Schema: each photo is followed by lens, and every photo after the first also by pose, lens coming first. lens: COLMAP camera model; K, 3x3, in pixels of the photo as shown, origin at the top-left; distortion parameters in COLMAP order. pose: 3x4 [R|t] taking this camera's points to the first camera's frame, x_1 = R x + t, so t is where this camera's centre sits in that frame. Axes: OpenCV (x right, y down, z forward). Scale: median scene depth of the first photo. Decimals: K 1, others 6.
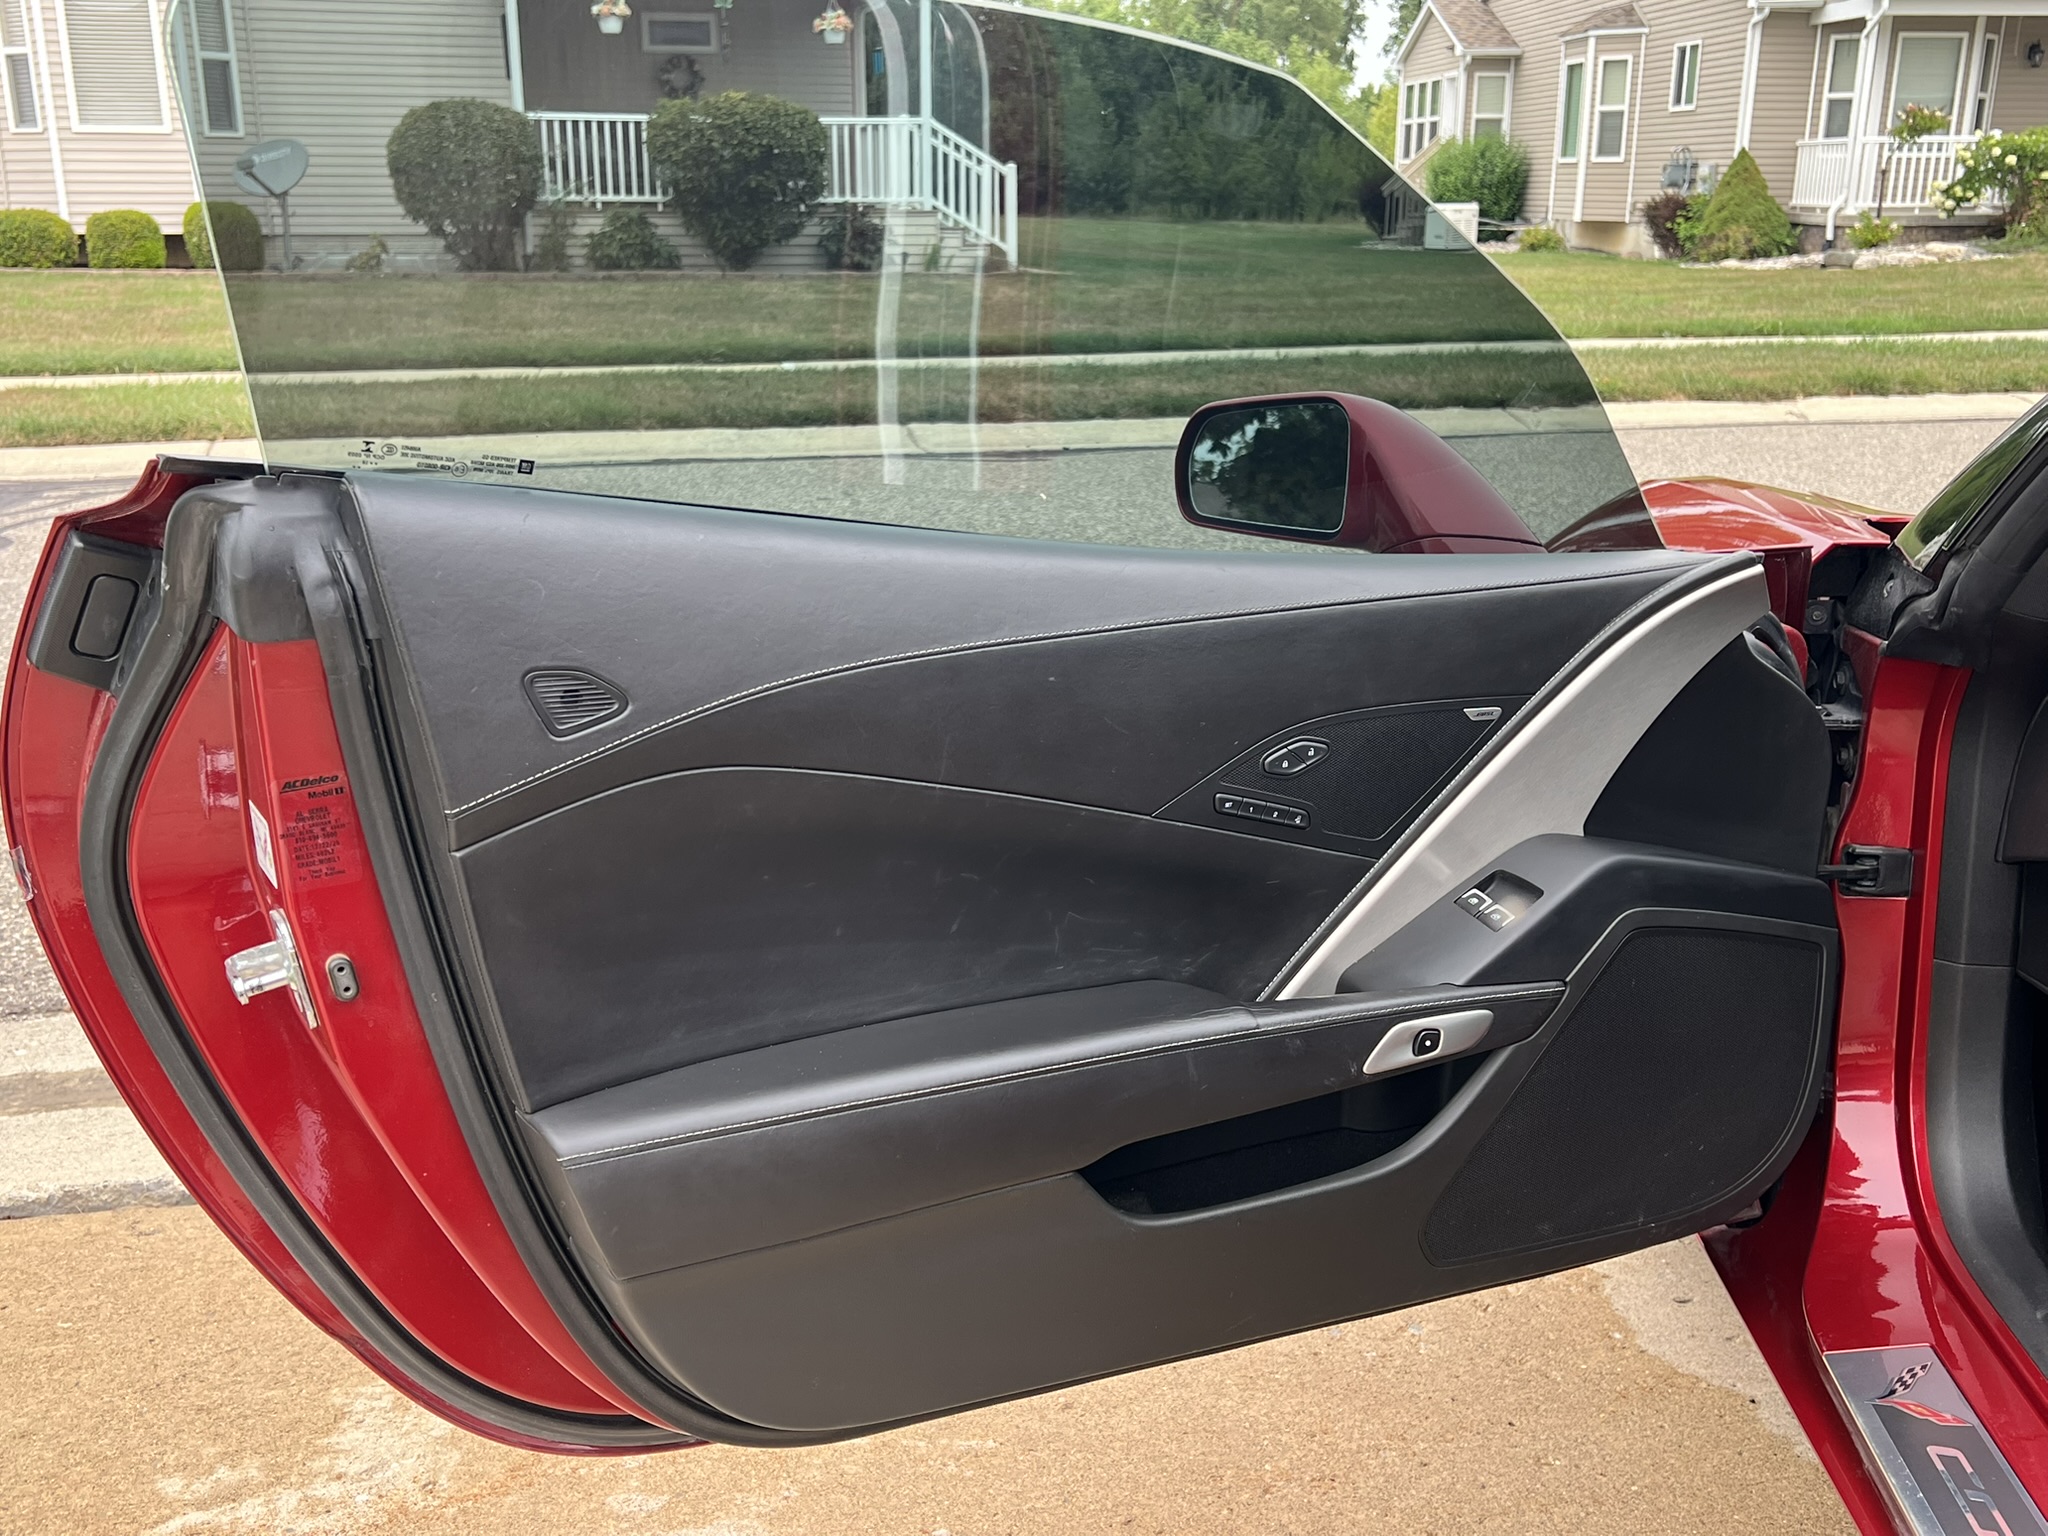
lens RADIAL K [[1962.5, 0, 1005.3], [0, 1962.5, 782.6], [0, 0, 1]] dist [-0.012240, 0.000000]
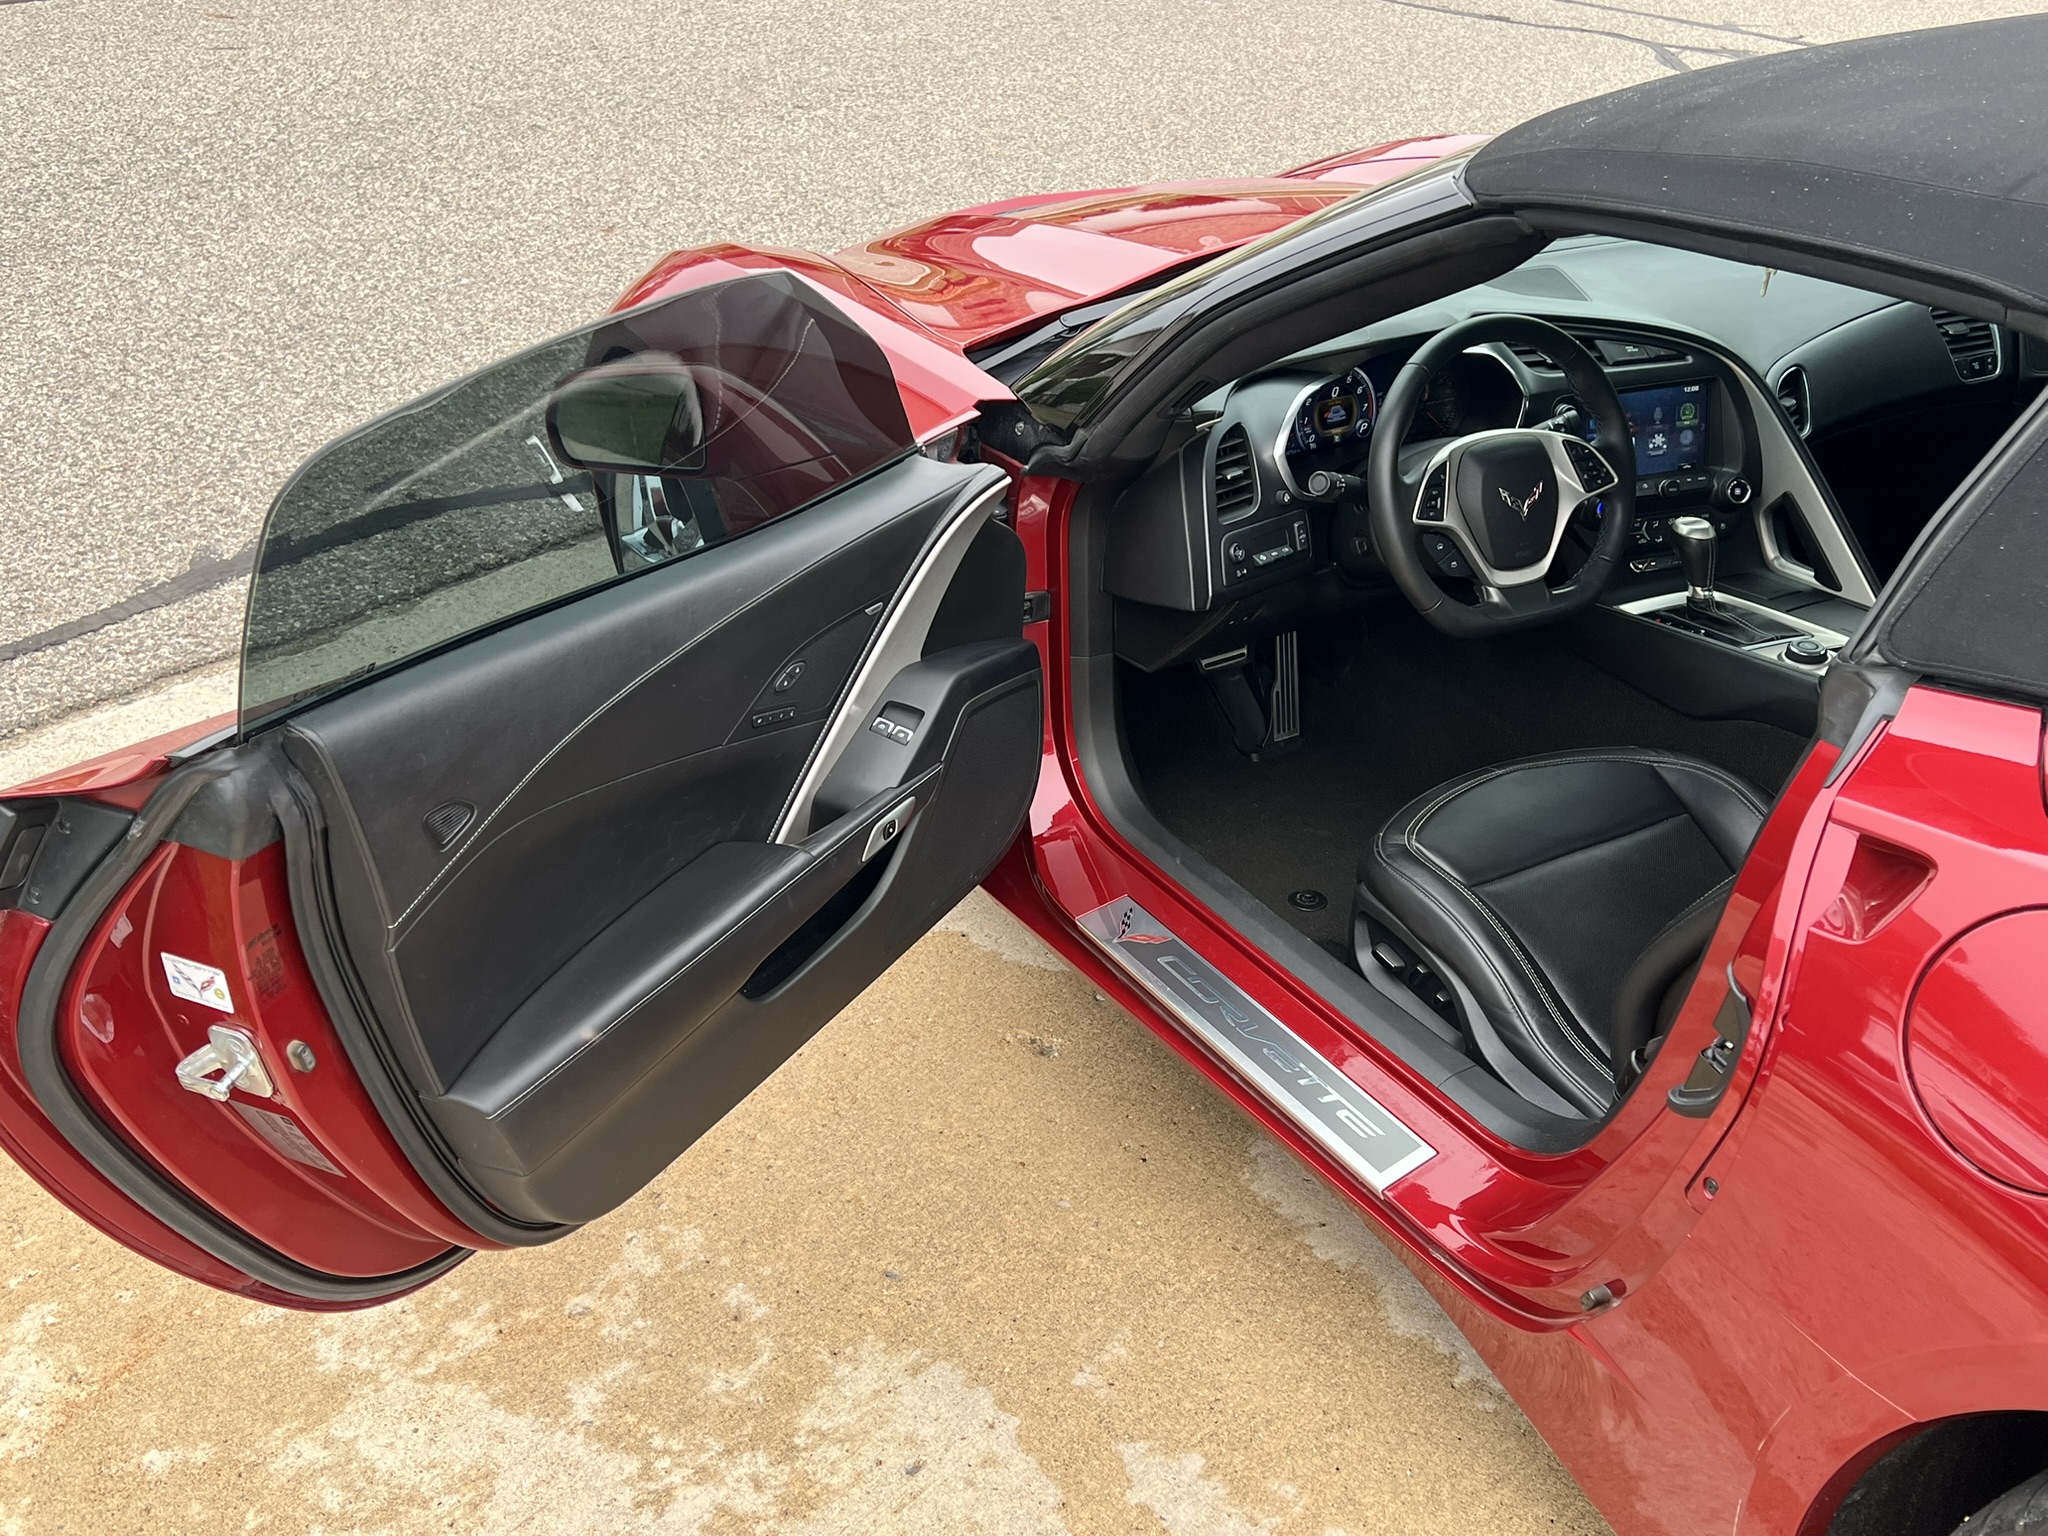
lens RADIAL K [[1962.5, 0, 1025.5], [0, 1962.5, 769.1], [0, 0, 1]] dist [-0.012240, 0.000000]
pose [[0.785605, -0.282822, 0.550306, -0.527203], [0.124712, 0.943541, 0.306883, -0.366047], [-0.606030, -0.172459, 0.776522, -0.262107]]
